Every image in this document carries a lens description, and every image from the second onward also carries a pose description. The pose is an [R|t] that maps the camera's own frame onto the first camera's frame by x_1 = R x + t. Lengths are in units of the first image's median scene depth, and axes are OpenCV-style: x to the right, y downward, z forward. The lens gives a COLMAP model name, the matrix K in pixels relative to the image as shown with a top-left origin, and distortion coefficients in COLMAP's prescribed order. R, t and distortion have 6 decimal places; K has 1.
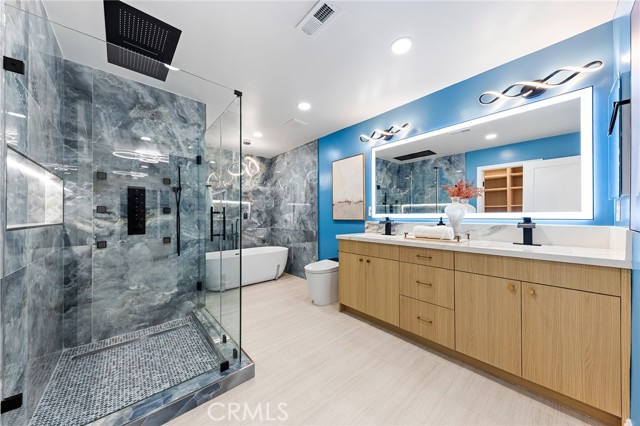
lens RADIAL K [[221.8, 0, 321.0], [0, 221.8, 215.3], [0, 0, 1]] dist [0.000217, -0.000015]
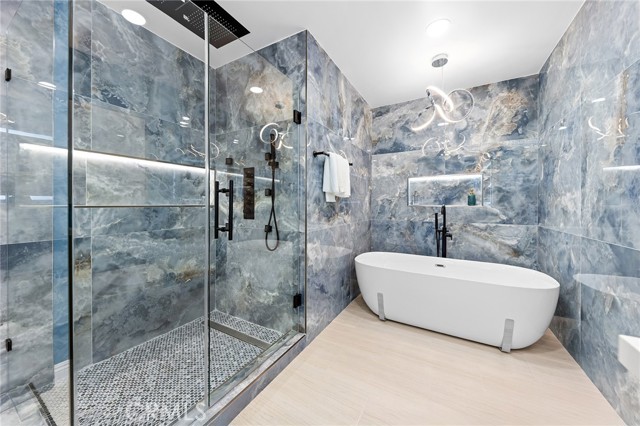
lens RADIAL K [[225.8, 0, 322.3], [0, 225.8, 204.6], [0, 0, 1]] dist [0.001281, 0.000125]
pose [[0.317031, 0.007499, -0.948386, 0.082961], [0.000565, 0.999967, 0.008096, 0.009190], [0.948415, -0.003103, 0.317016, 0.491189]]
